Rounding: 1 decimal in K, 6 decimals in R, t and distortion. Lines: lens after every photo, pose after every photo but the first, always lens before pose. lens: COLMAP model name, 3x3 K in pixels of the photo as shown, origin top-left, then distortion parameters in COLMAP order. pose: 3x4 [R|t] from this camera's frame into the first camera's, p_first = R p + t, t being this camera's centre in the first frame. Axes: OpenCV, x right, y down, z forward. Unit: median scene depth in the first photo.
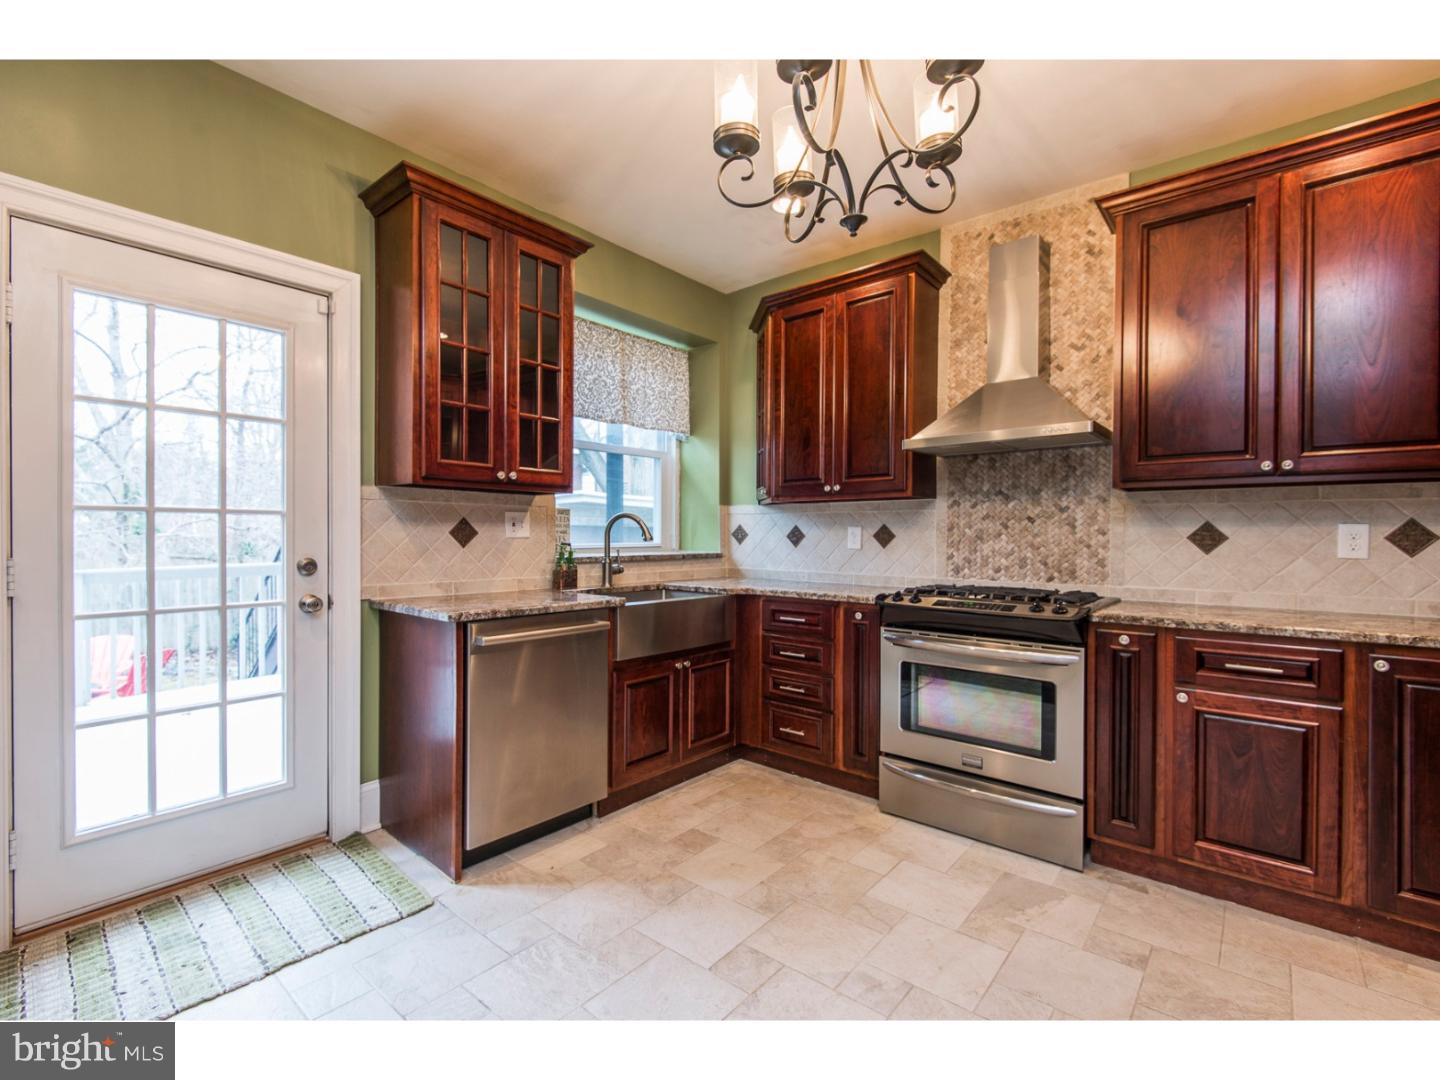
lens RADIAL K [[652.1, 0, 720.4], [0, 652.1, 541.2], [0, 0, 1]] dist [0.016375, -0.007297]
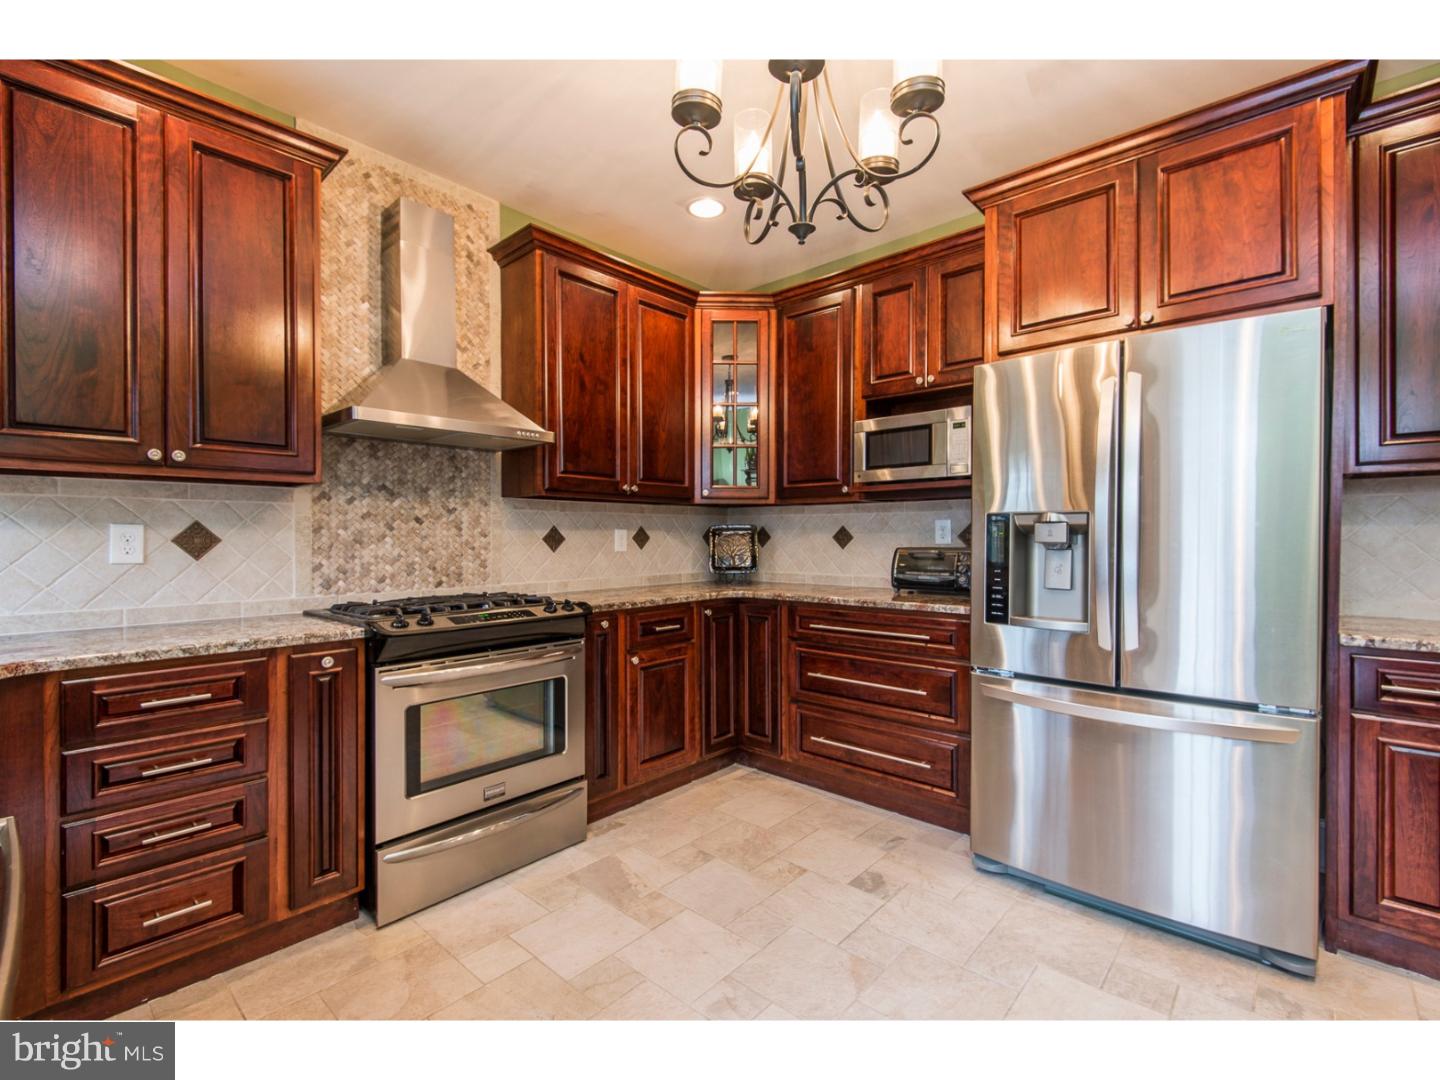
lens RADIAL K [[652.1, 0, 713.8], [0, 652.1, 542.7], [0, 0, 1]] dist [0.016375, -0.007297]
pose [[0.030101, -0.010978, 0.999487, -0.424133], [0.014748, 0.999836, 0.010537, -0.005980], [-0.999438, 0.014423, 0.030258, 0.577273]]
